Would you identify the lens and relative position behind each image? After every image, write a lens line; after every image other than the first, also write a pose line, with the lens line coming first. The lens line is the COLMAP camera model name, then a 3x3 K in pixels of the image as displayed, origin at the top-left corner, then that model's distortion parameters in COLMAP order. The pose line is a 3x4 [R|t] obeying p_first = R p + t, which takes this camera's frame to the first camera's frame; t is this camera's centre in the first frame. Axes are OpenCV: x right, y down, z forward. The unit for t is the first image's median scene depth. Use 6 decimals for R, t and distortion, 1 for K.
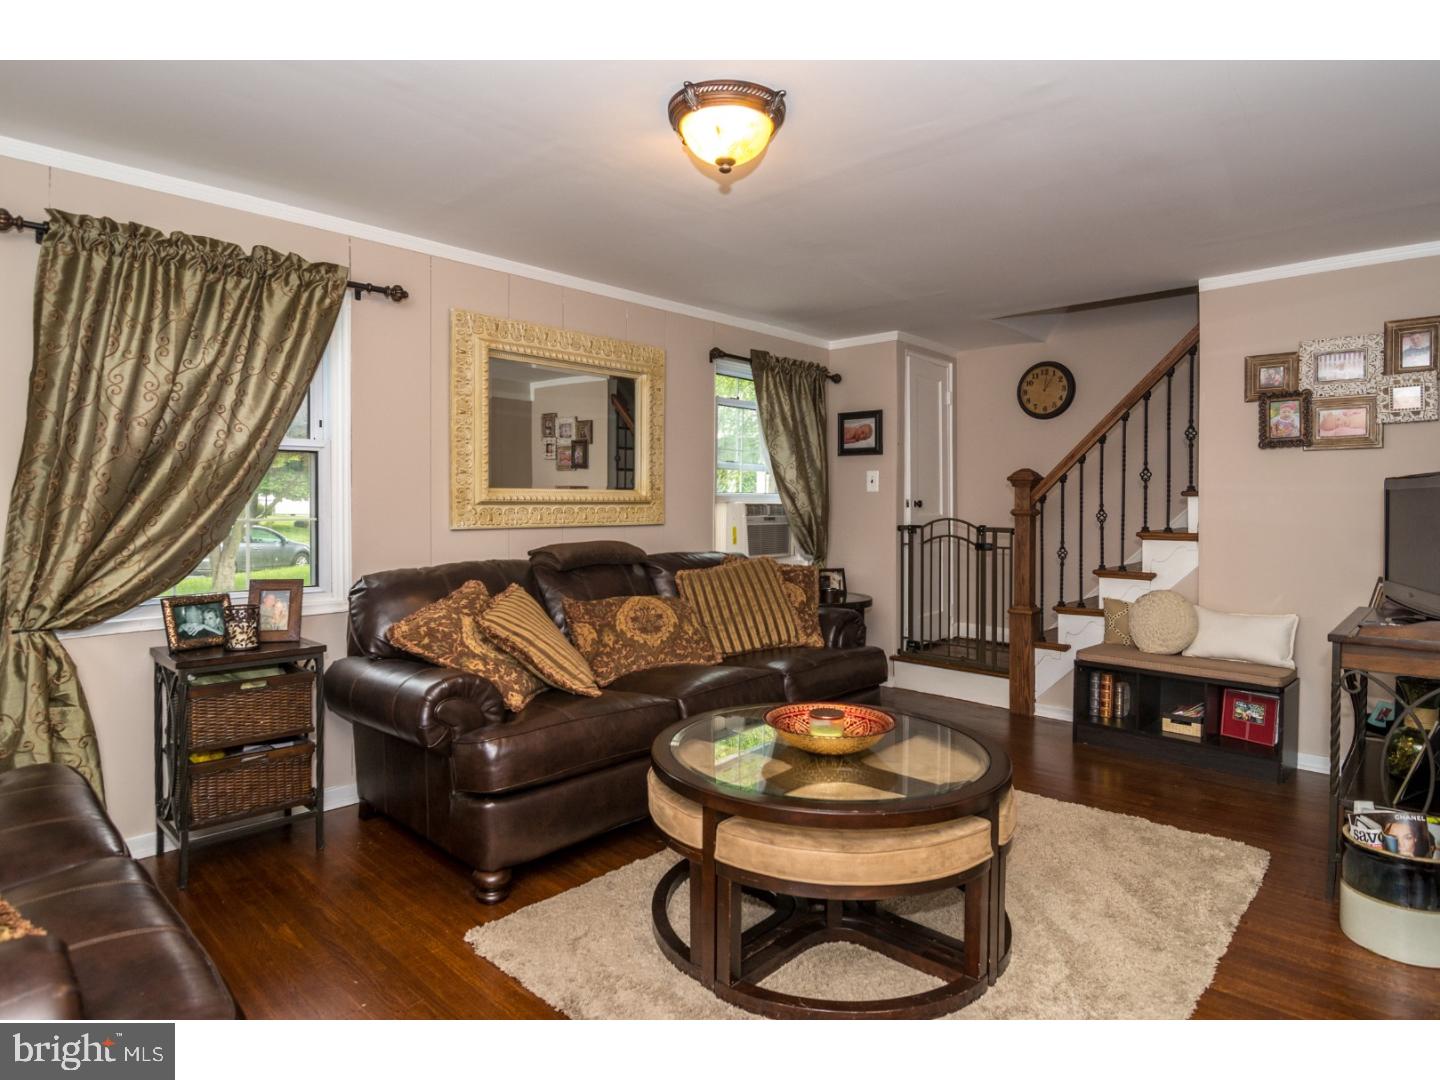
lens RADIAL K [[826.8, 0, 720.3], [0, 826.8, 538.4], [0, 0, 1]] dist [-0.048403, -0.003144]
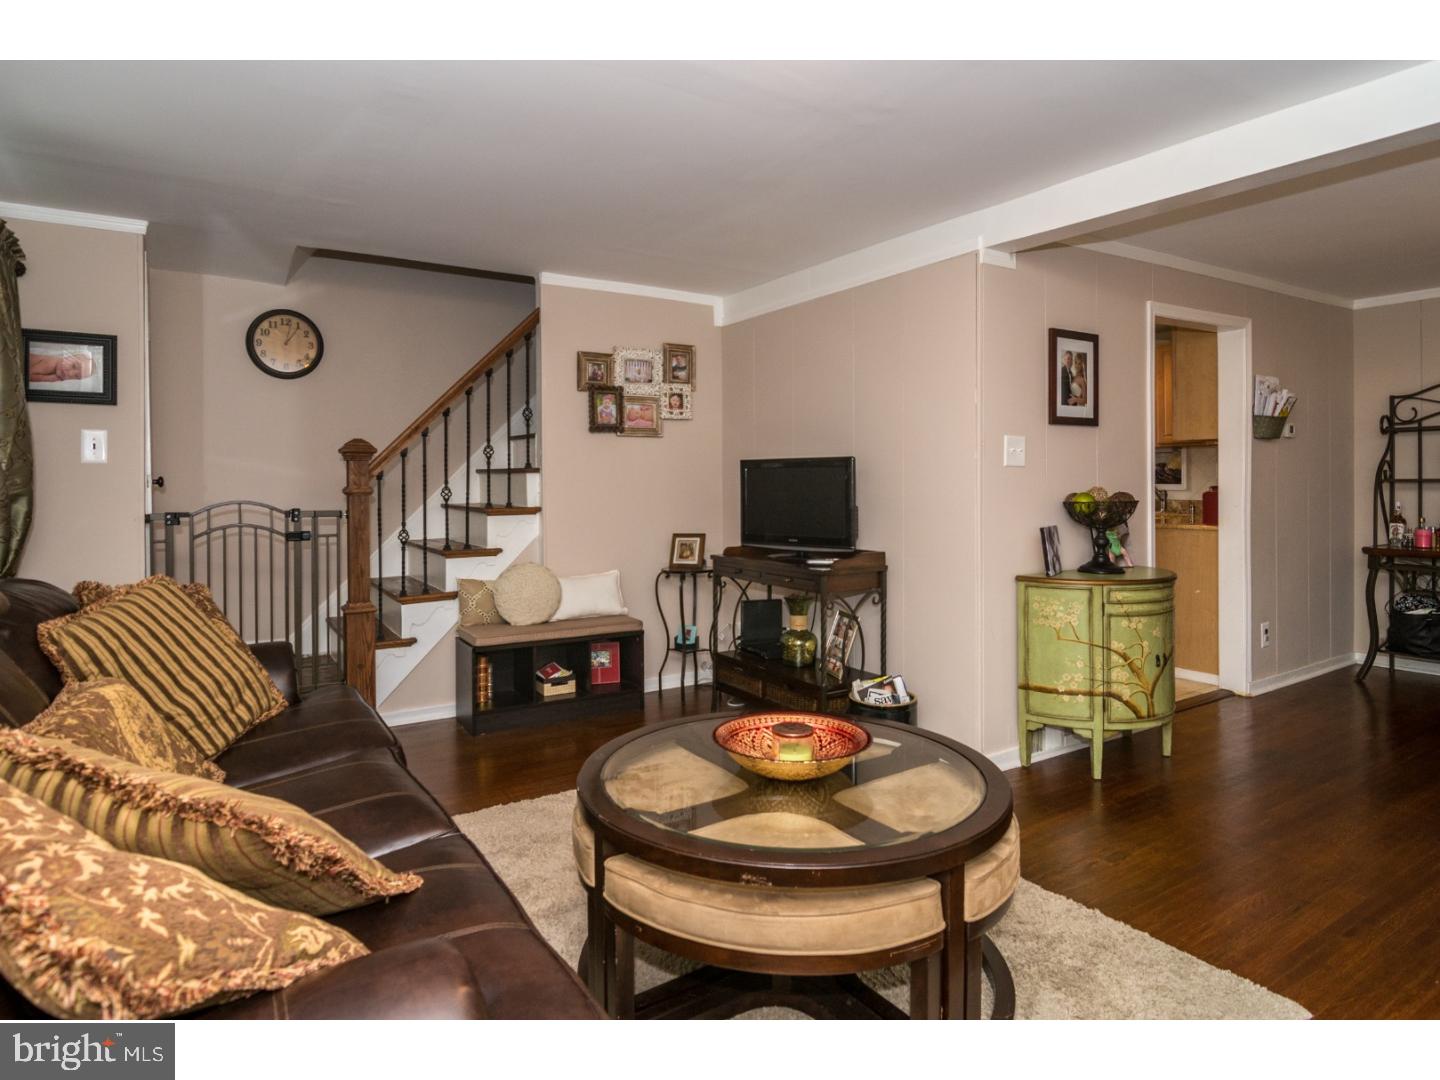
lens RADIAL K [[850.6, 0, 688.5], [0, 850.6, 491.7], [0, 0, 1]] dist [0.011808, -0.003936]
pose [[0.221931, -0.014952, 0.974948, -0.435518], [0.045111, 0.998969, 0.005052, -0.021778], [-0.974018, 0.042859, 0.222377, 0.514544]]
